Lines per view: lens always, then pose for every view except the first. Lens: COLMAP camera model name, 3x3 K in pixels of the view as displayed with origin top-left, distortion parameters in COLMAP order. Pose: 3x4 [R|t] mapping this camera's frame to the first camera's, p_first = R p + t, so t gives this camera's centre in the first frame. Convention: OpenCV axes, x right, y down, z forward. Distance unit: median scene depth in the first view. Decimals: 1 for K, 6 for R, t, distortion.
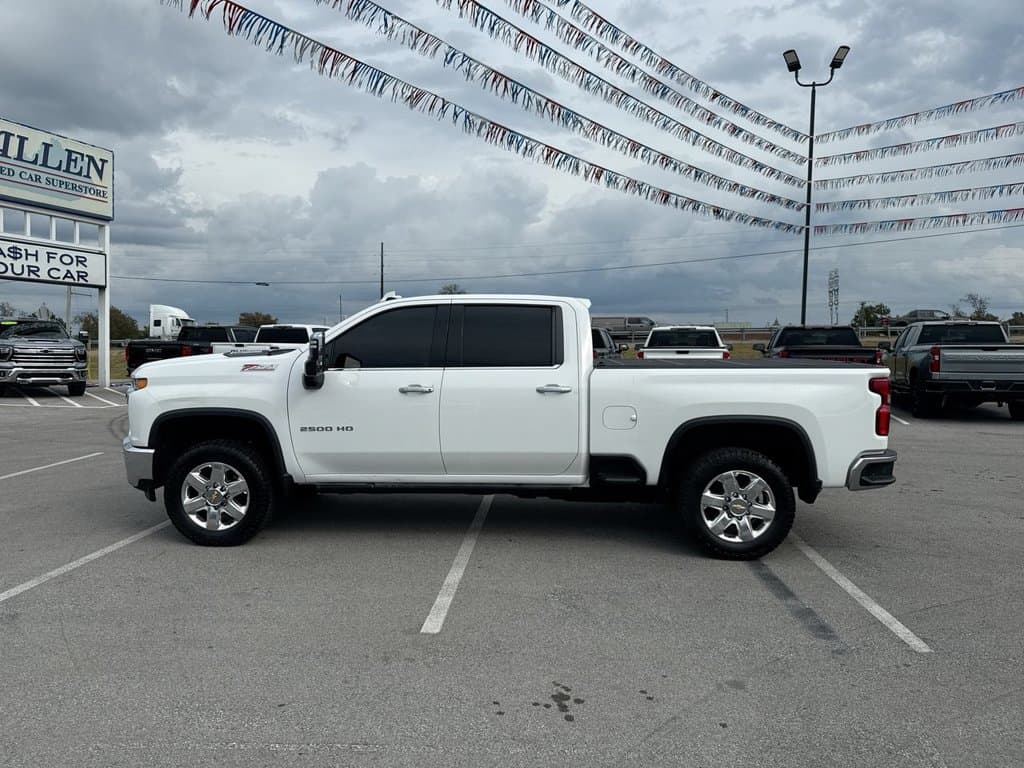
lens RADIAL K [[707.8, 0, 500.6], [0, 707.8, 382.7], [0, 0, 1]] dist [0.061468, -0.090013]
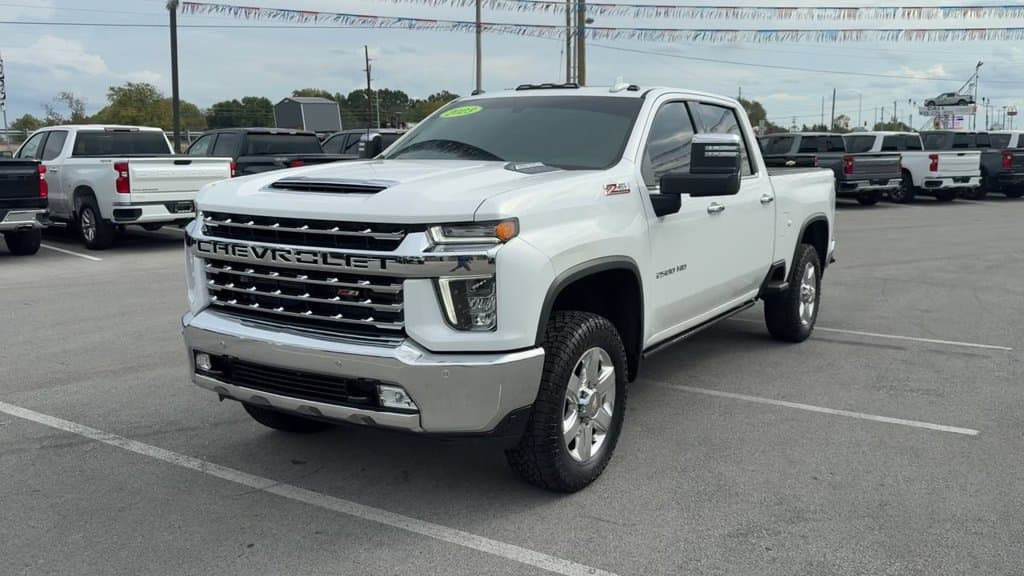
lens RADIAL K [[881.8, 0, 547.5], [0, 881.8, 273.1], [0, 0, 1]] dist [0.147328, -0.333937]
pose [[0.445406, -0.120251, 0.887217, -1.068270], [0.048886, 0.992728, 0.110009, -0.036081], [-0.893993, -0.005626, 0.448045, 0.696264]]
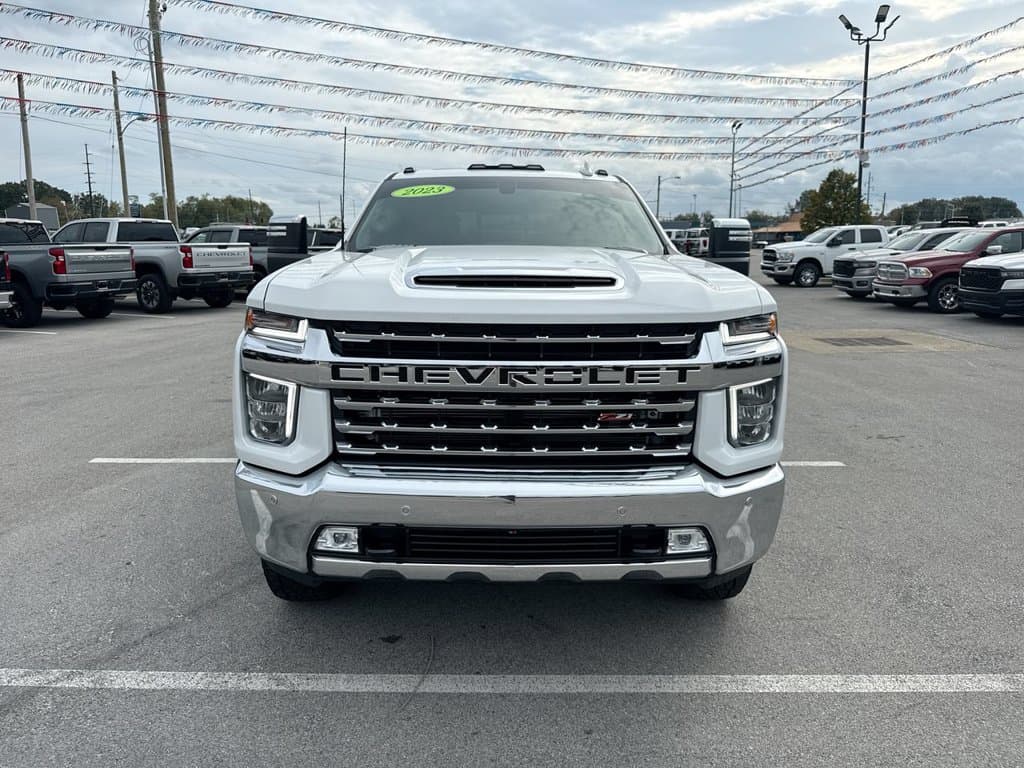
lens RADIAL K [[732.2, 0, 505.0], [0, 732.2, 367.9], [0, 0, 1]] dist [-0.000658, -0.007085]
pose [[-0.084022, -0.164166, 0.982848, -0.948597], [0.055412, 0.984040, 0.169102, -0.057019], [-0.994922, 0.068670, -0.073585, 1.211978]]
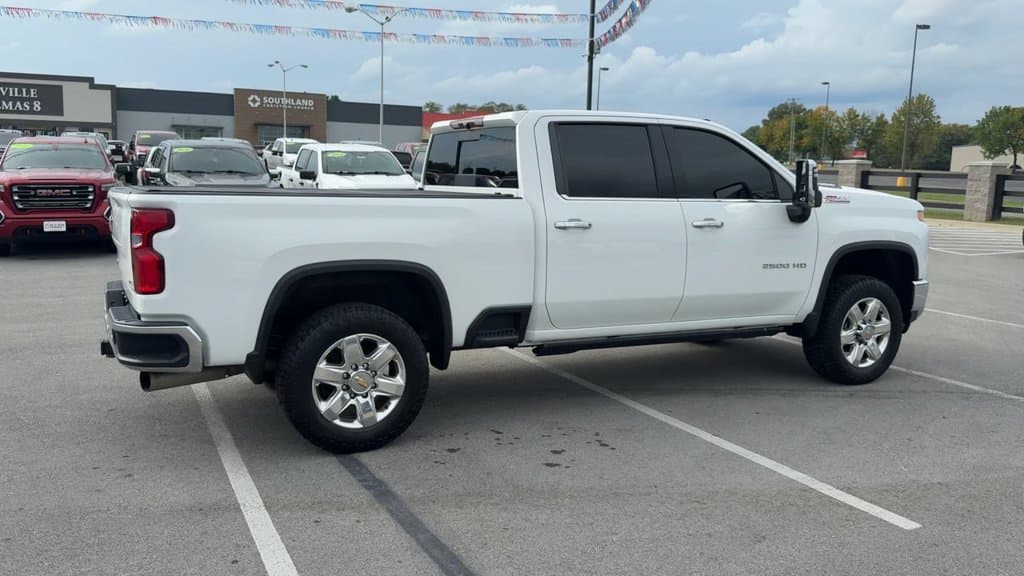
lens RADIAL K [[837.1, 0, 491.8], [0, 837.1, 264.4], [0, 0, 1]] dist [0.133992, -0.255138]
pose [[-0.863992, 0.036556, -0.502176, 0.647644], [-0.049103, 0.986489, 0.156294, -0.111587], [0.501105, 0.159696, -0.850524, 2.067004]]
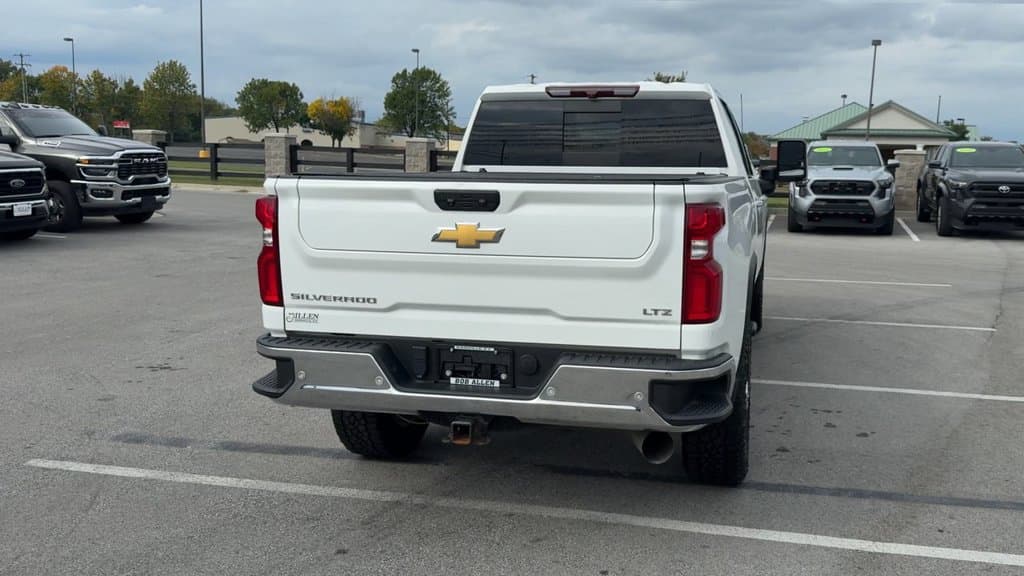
lens RADIAL K [[908.8, 0, 586.2], [0, 908.8, 288.3], [0, 0, 1]] dist [0.153645, -0.272777]
pose [[-0.138104, 0.131436, -0.981658, 1.124409], [-0.073234, 0.987087, 0.142466, -0.051159], [0.987707, 0.091565, -0.126695, 1.256678]]
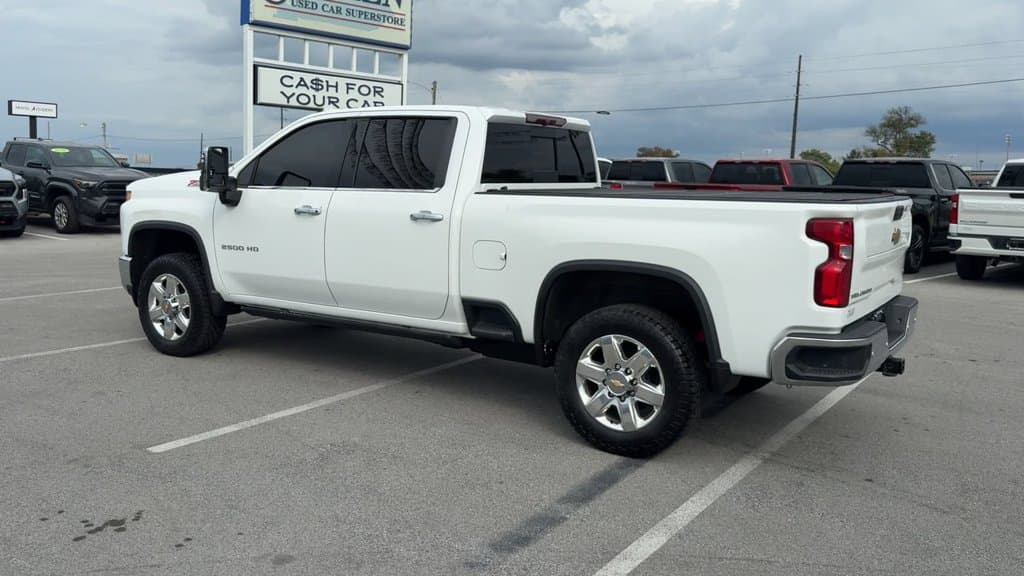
lens RADIAL K [[837.1, 0, 491.8], [0, 837.1, 264.4], [0, 0, 1]] dist [0.133992, -0.255138]
pose [[0.865527, 0.069631, -0.495998, 0.614419], [-0.049746, 0.997344, 0.053204, 0.008709], [0.498386, -0.021376, 0.866692, 0.163961]]
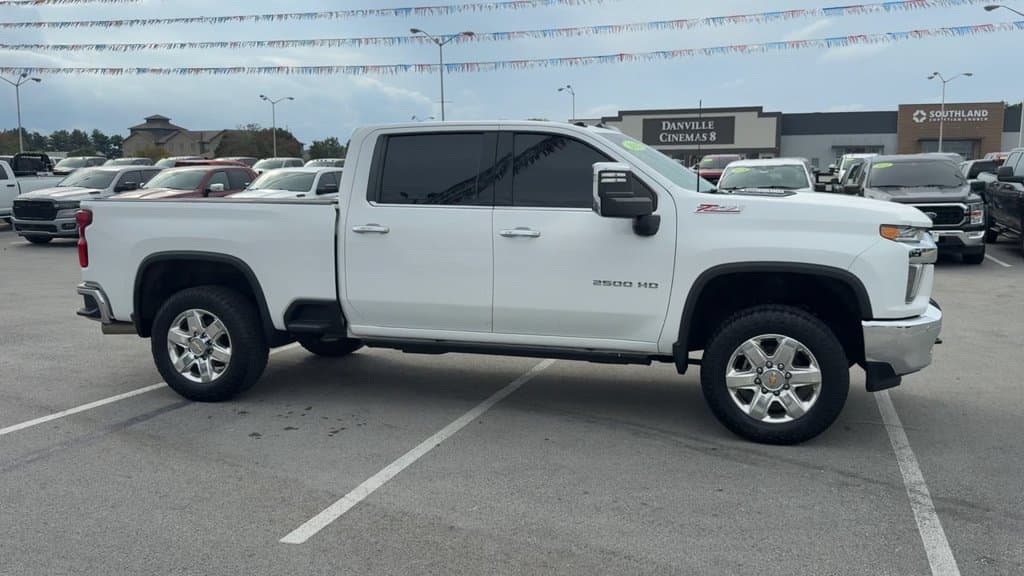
lens RADIAL K [[830.1, 0, 550.1], [0, 830.1, 288.4], [0, 0, 1]] dist [0.125195, -0.250652]
pose [[-0.980093, -0.027313, 0.196652, -0.314779], [0.008044, 0.984216, 0.176790, -0.118849], [-0.198377, 0.174852, -0.964403, 2.245262]]
